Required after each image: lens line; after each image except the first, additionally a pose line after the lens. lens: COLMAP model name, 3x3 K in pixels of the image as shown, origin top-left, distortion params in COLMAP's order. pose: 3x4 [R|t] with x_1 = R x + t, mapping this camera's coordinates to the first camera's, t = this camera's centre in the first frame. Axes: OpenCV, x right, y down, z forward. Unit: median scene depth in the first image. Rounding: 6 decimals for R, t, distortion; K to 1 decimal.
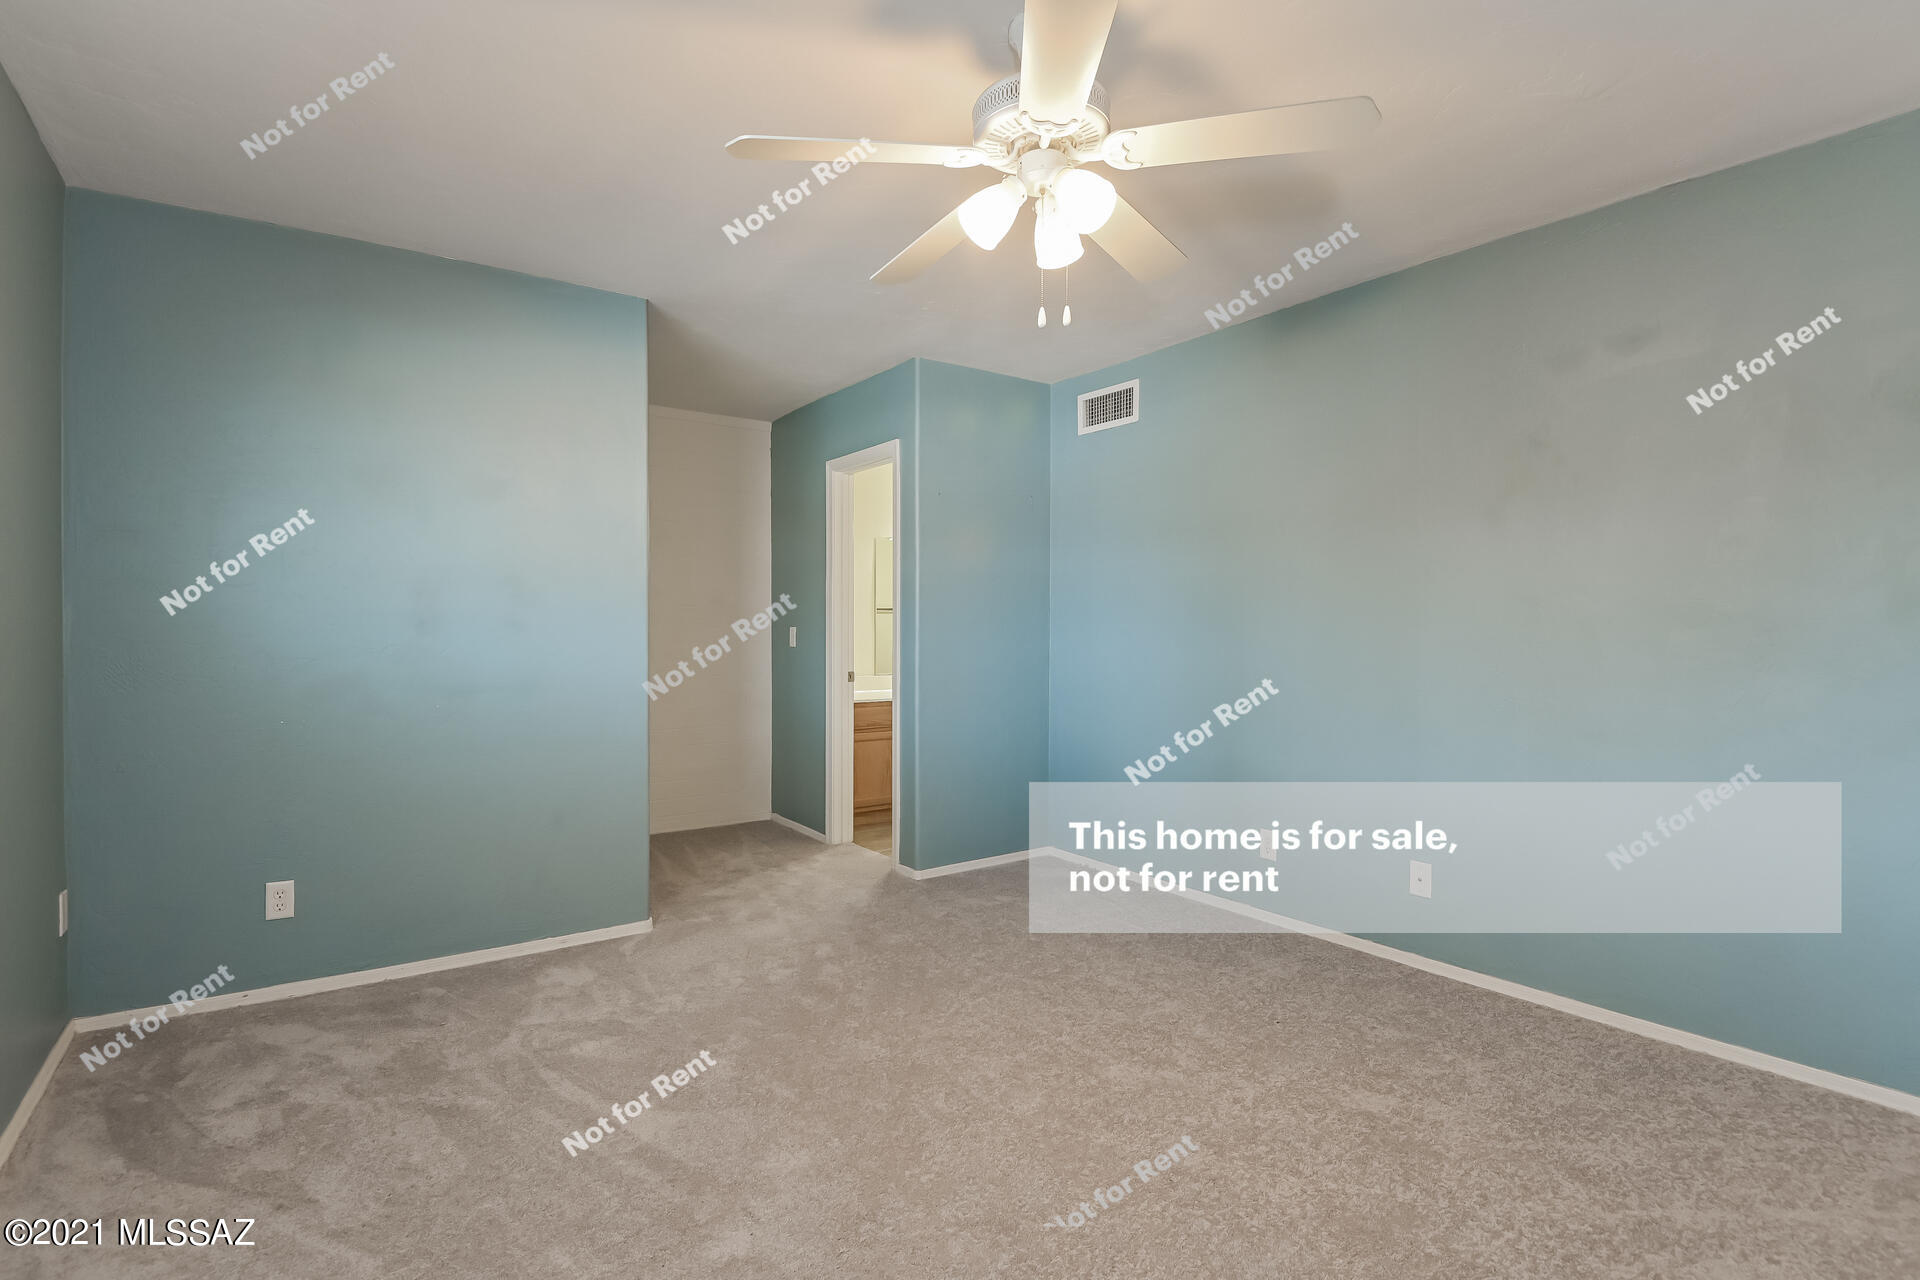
lens RADIAL K [[922.1, 0, 950.8], [0, 922.1, 633.2], [0, 0, 1]] dist [0.000564, 0.000109]
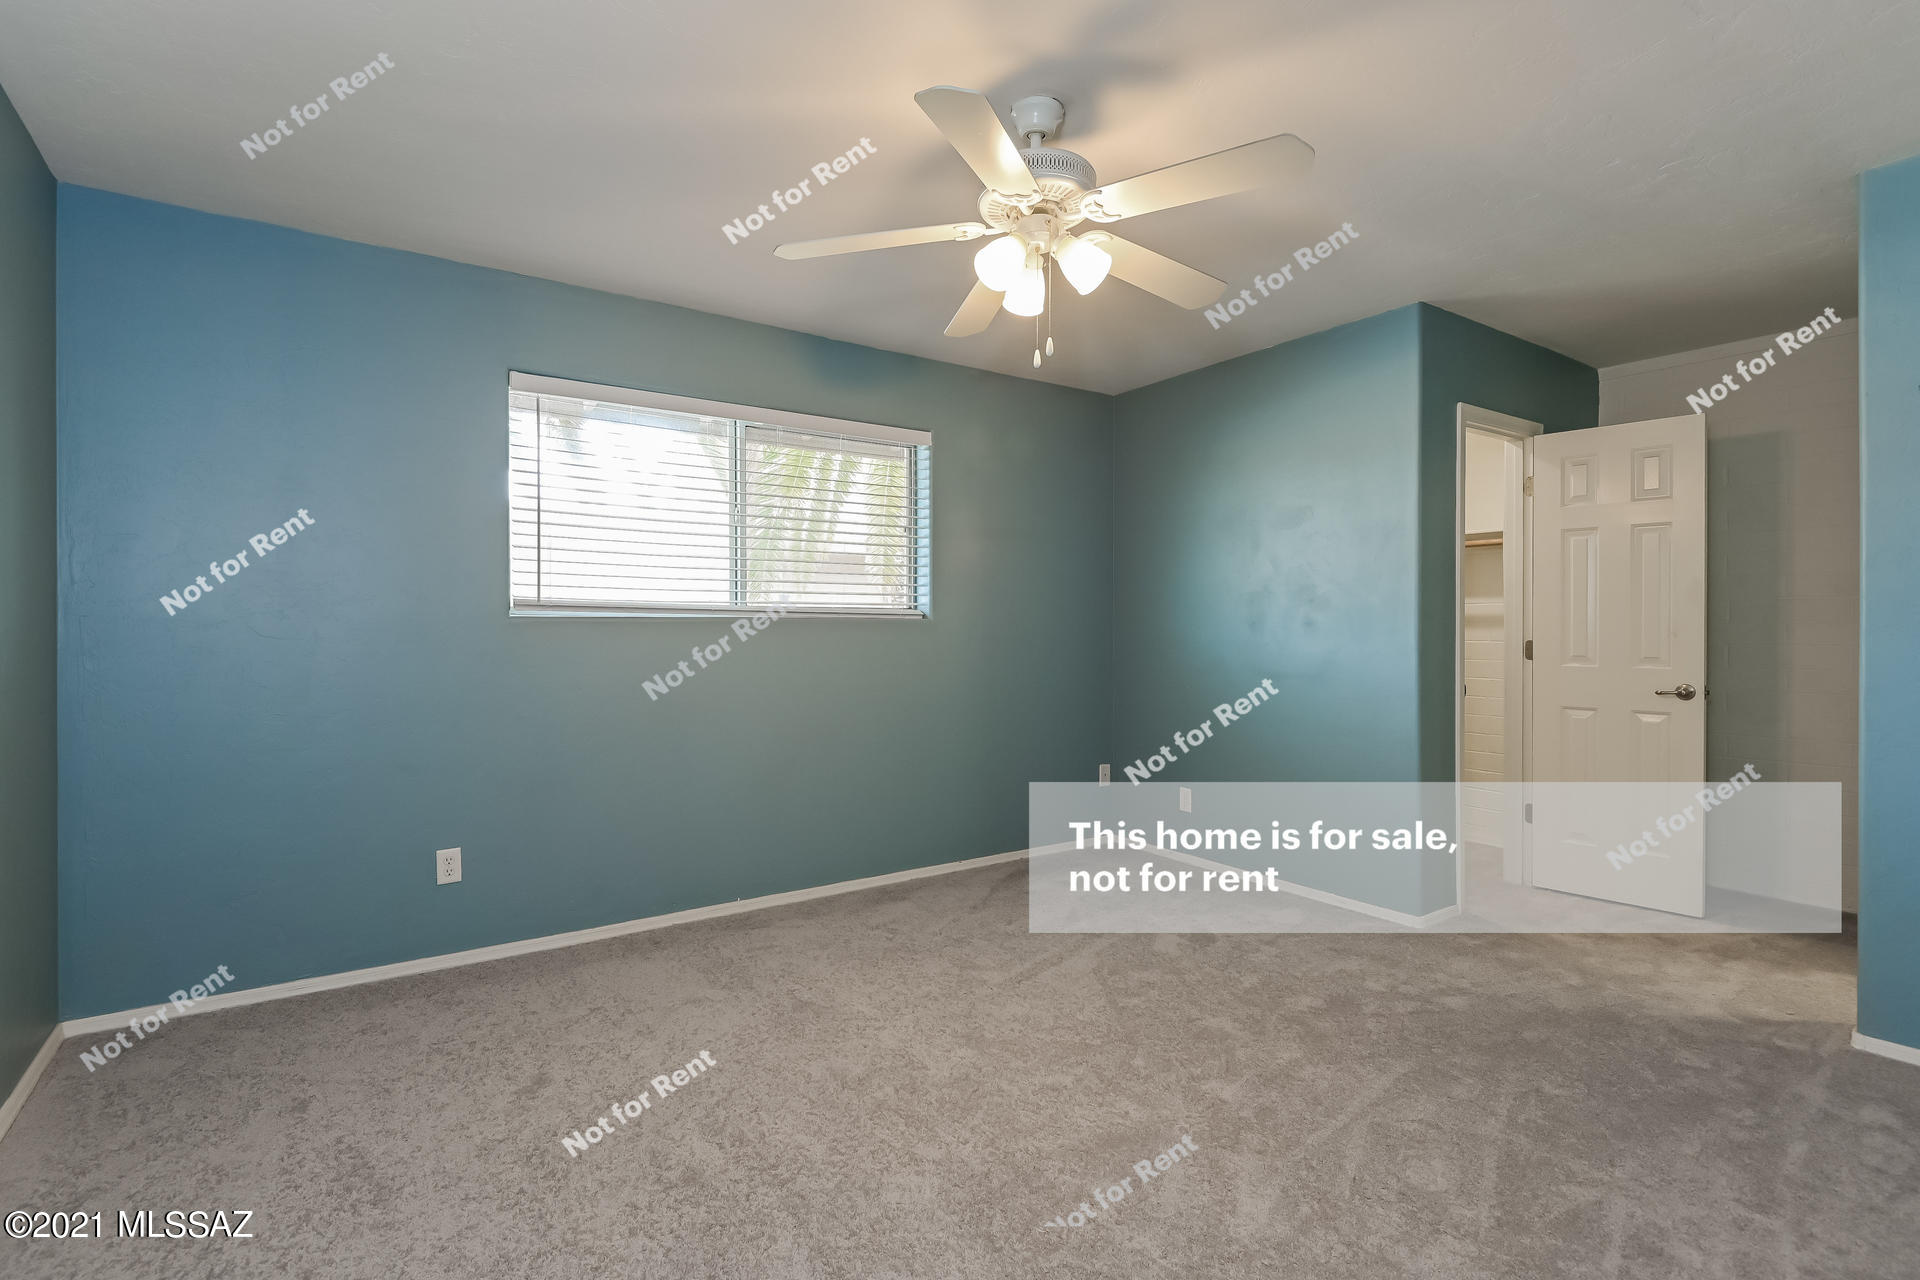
lens RADIAL K [[922.1, 0, 950.8], [0, 922.1, 633.2], [0, 0, 1]] dist [0.000564, 0.000109]
pose [[-0.014278, 0.005682, -0.999882, 0.661413], [-0.008821, 0.999944, 0.005808, -0.001763], [0.999859, 0.008903, -0.014227, 0.479037]]
